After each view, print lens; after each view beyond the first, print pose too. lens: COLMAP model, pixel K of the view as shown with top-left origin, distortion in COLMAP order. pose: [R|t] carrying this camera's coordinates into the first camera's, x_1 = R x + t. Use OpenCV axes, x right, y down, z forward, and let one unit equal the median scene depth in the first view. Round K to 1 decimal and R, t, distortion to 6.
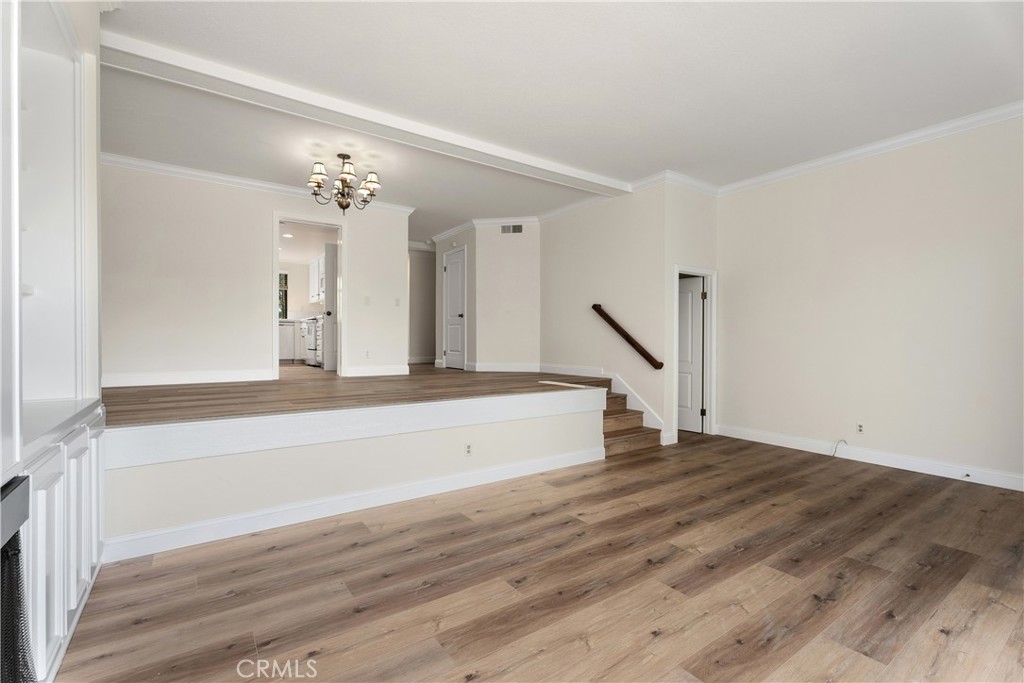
lens RADIAL K [[457.3, 0, 511.2], [0, 457.3, 342.0], [0, 0, 1]] dist [-0.000816, -0.000060]
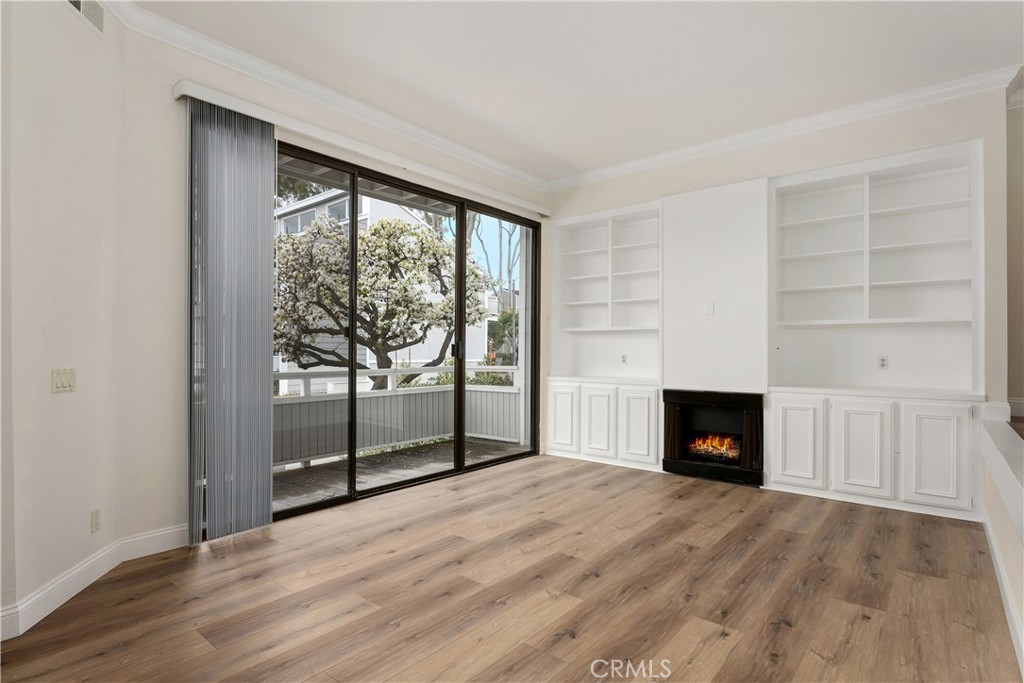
lens RADIAL K [[526.6, 0, 512.1], [0, 526.6, 347.9], [0, 0, 1]] dist [-0.013127, 0.000376]
pose [[-0.963398, -0.004904, -0.268031, 0.778711], [-0.003566, 0.999979, -0.005477, 0.000979], [0.268052, -0.004321, -0.963395, 2.030918]]
